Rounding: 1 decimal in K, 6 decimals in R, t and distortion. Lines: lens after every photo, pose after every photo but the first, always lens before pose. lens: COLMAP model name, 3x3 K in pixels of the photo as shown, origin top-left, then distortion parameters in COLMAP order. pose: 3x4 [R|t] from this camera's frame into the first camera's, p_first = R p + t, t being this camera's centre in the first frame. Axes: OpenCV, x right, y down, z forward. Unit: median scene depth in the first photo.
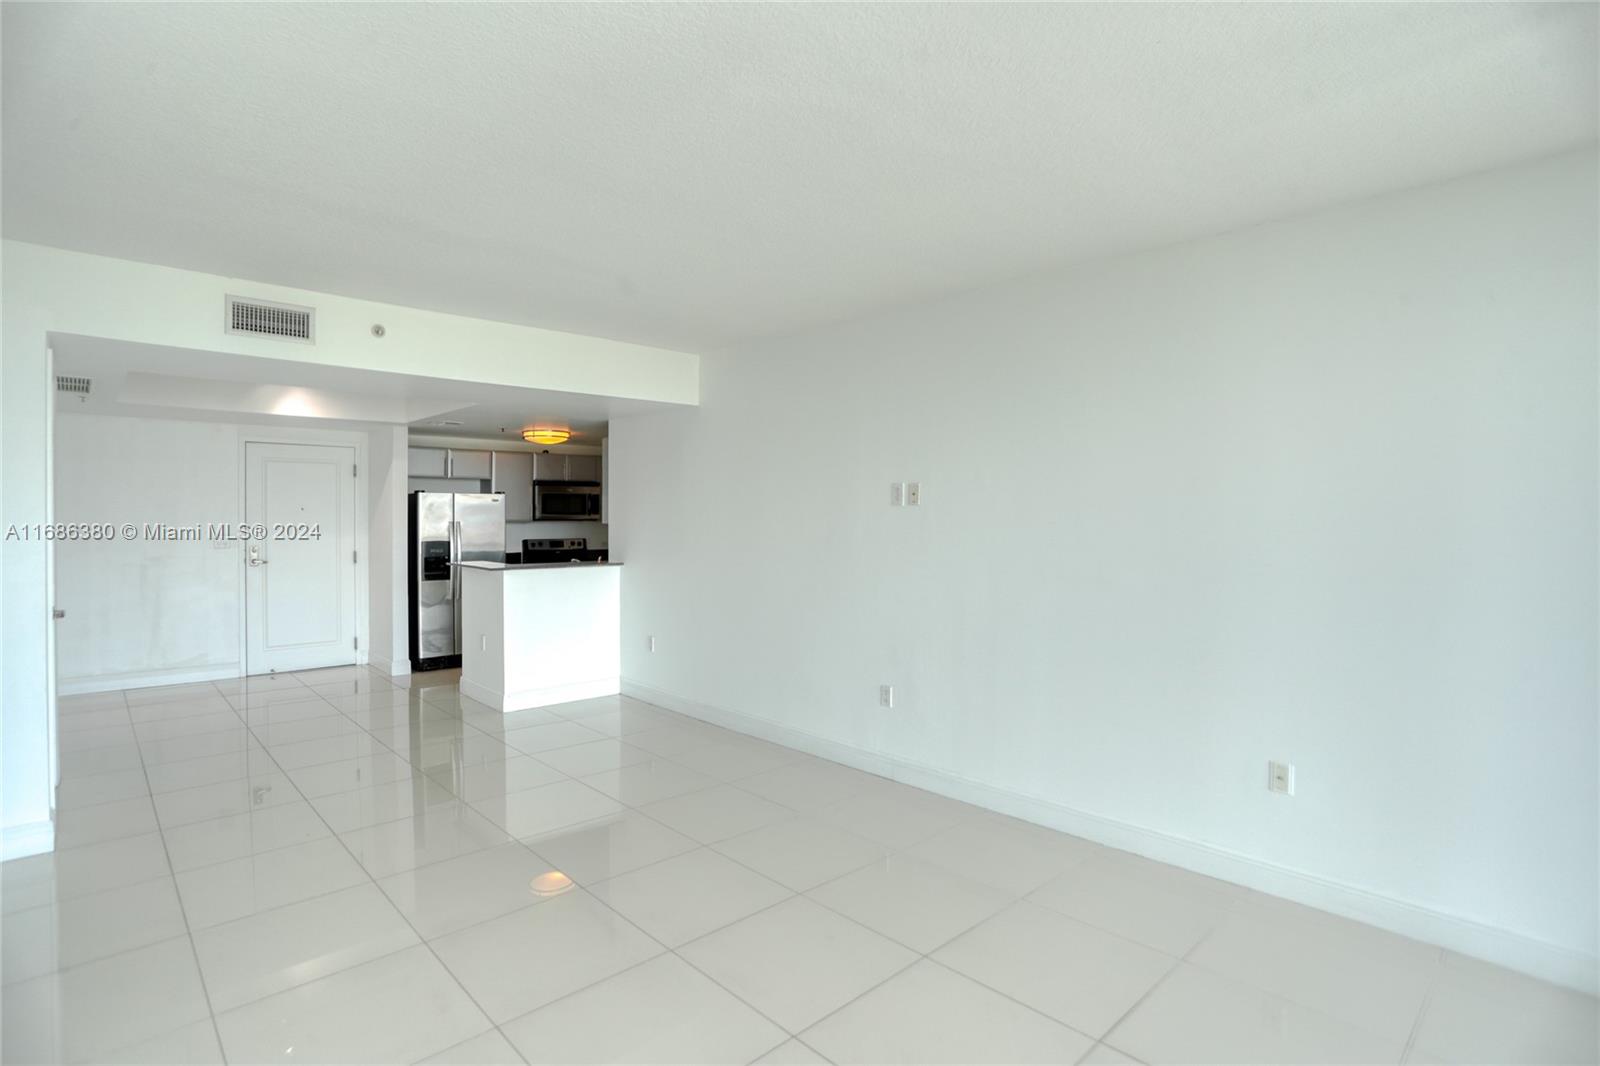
lens RADIAL K [[791.0, 0, 794.1], [0, 791.0, 520.6], [0, 0, 1]] dist [-0.003786, 0.001963]
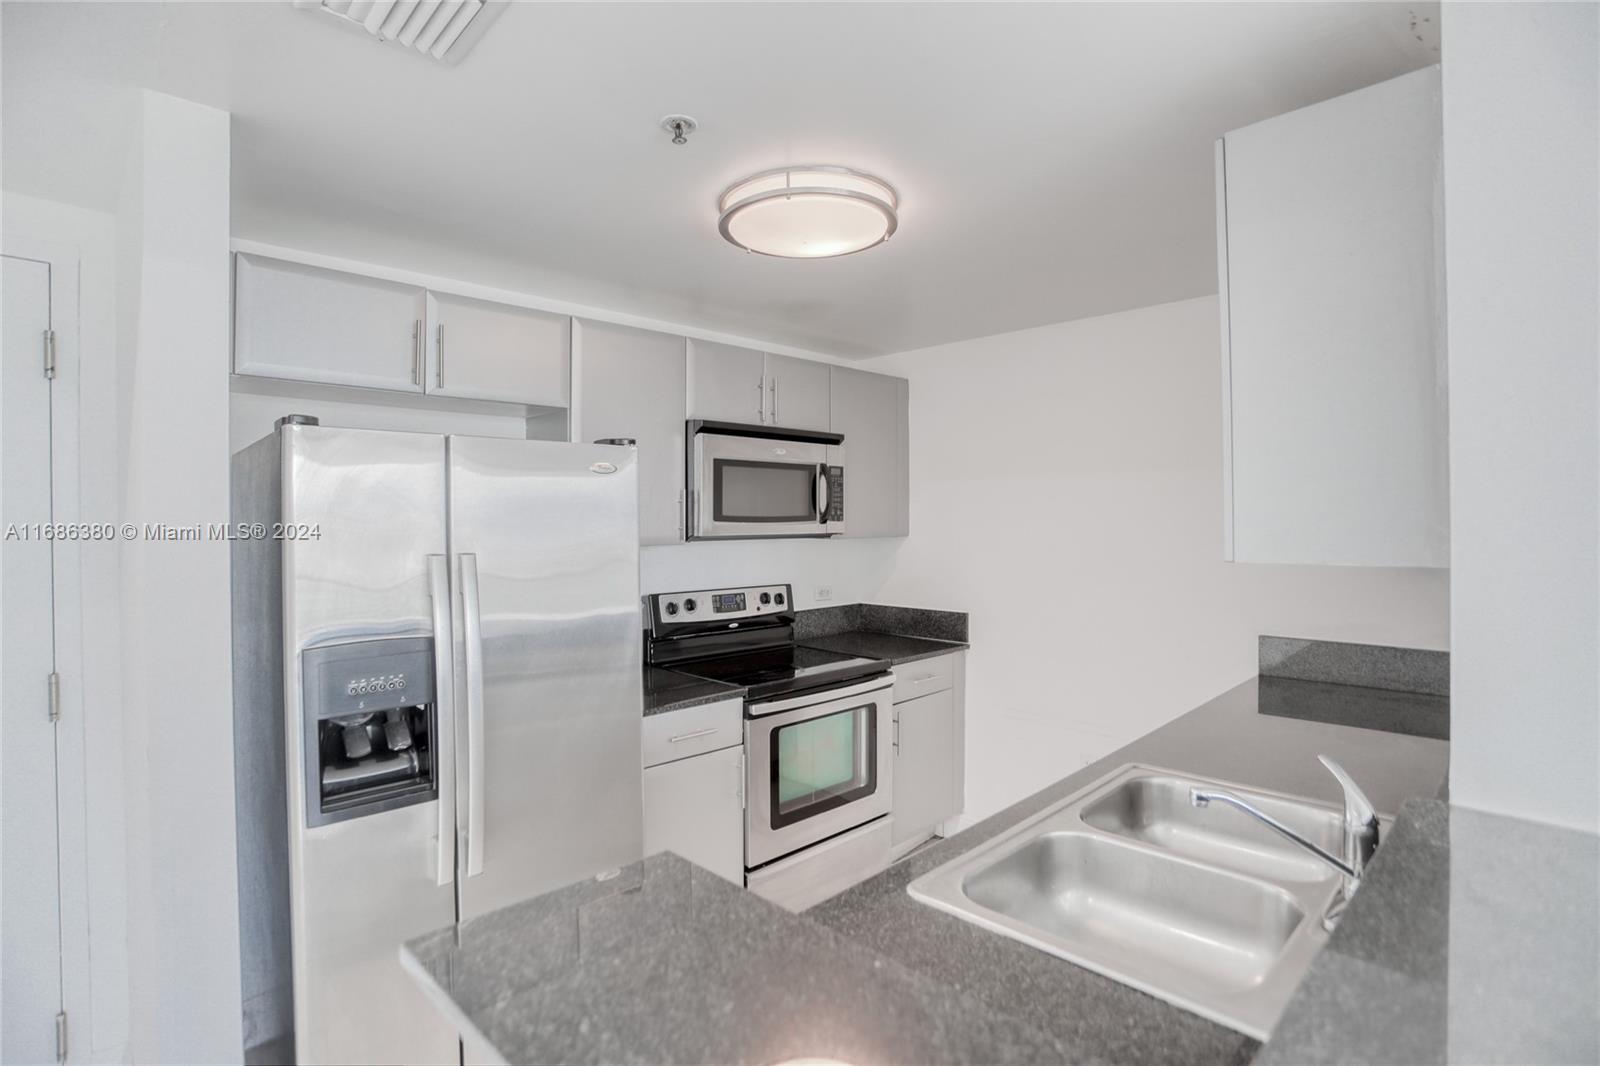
lens RADIAL K [[791.0, 0, 804.7], [0, 791.0, 531.3], [0, 0, 1]] dist [-0.003786, 0.001963]
pose [[0.999856, -0.009512, 0.014044, -0.320205], [0.009468, 0.999950, 0.003185, -0.005362], [-0.014074, -0.003052, 0.999896, 0.745757]]
